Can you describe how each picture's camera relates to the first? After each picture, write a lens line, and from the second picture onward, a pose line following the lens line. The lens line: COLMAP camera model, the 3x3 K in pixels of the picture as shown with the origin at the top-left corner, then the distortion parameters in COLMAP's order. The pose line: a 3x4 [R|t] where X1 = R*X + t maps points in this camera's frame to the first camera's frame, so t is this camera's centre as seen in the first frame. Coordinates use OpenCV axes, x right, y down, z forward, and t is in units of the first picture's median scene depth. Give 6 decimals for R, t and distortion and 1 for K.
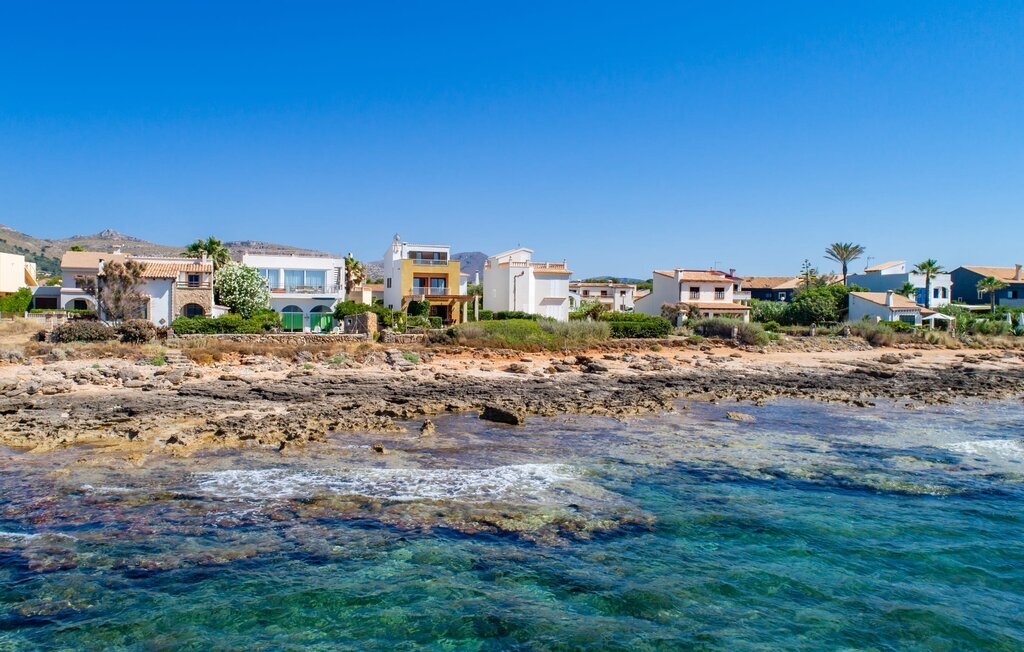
lens RADIAL K [[781.8, 0, 447.8], [0, 781.8, 323.8], [0, 0, 1]] dist [-0.010819, 0.001594]
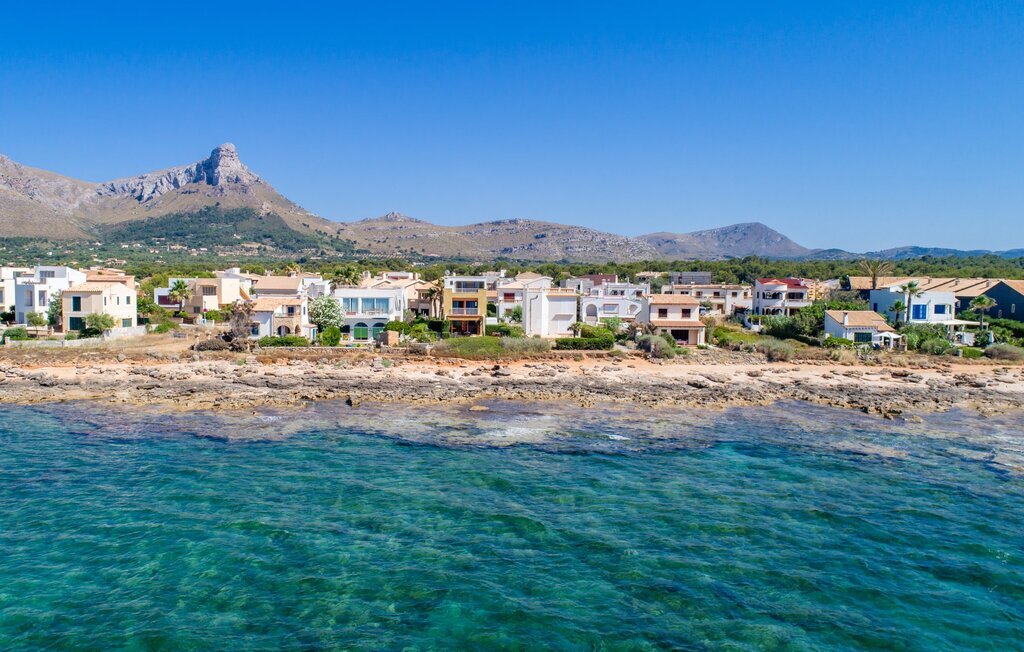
lens RADIAL K [[771.9, 0, 456.9], [0, 771.9, 325.2], [0, 0, 1]] dist [-0.019625, 0.004350]
pose [[0.945141, 0.018021, -0.326166, 0.412323], [-0.006328, 0.999300, 0.036875, -0.065200], [0.326603, -0.032788, 0.944593, -0.331646]]
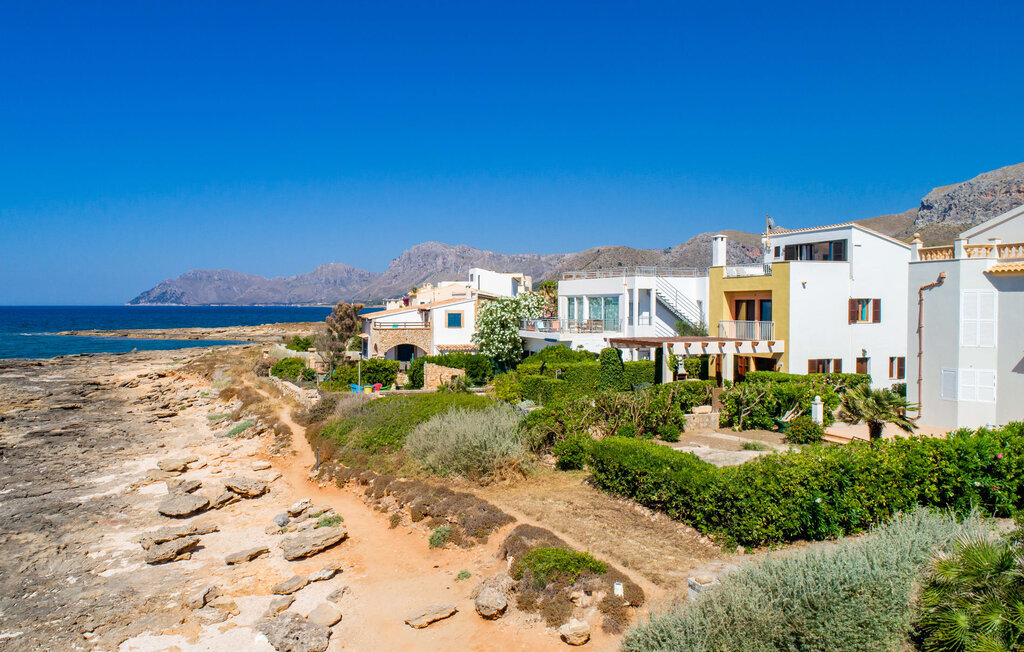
lens RADIAL K [[781.8, 0, 447.8], [0, 781.8, 323.8], [0, 0, 1]] dist [-0.010819, 0.001594]
pose [[-0.039708, 0.013369, -0.999122, 0.458671], [-0.012123, 0.999830, 0.013861, -0.047275], [0.999138, 0.012663, -0.039539, 0.806684]]
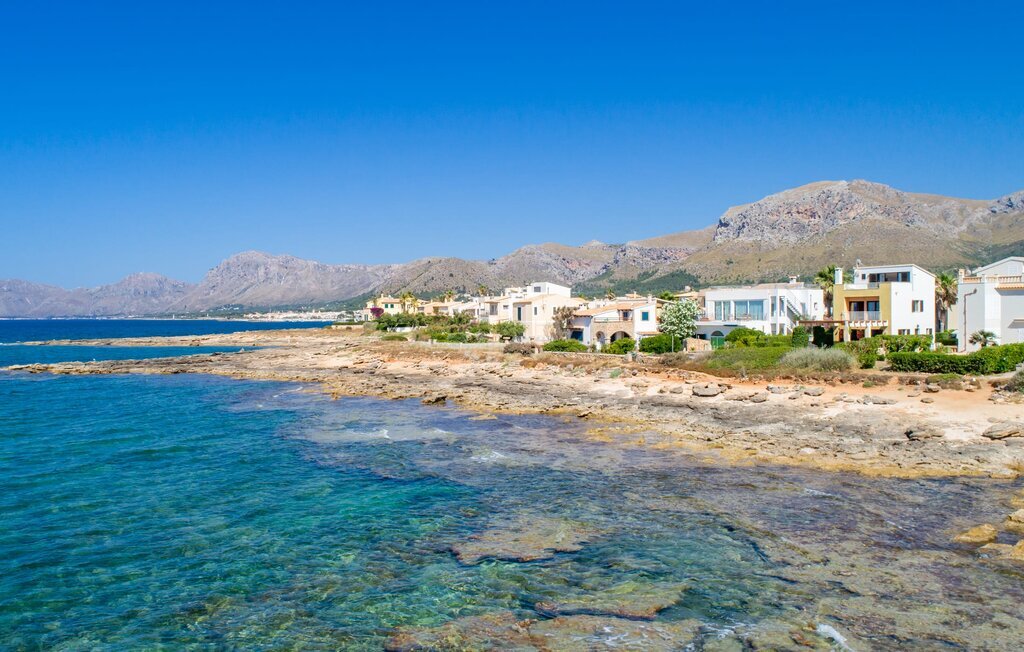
lens RADIAL K [[800.8, 0, 445.0], [0, 800.8, 325.7], [0, 0, 1]] dist [-0.019353, 0.006448]
pose [[0.181234, 0.000320, -0.983440, 0.841820], [-0.002746, 0.999996, -0.000181, -0.025847], [0.983436, 0.002733, 0.181234, 0.293335]]
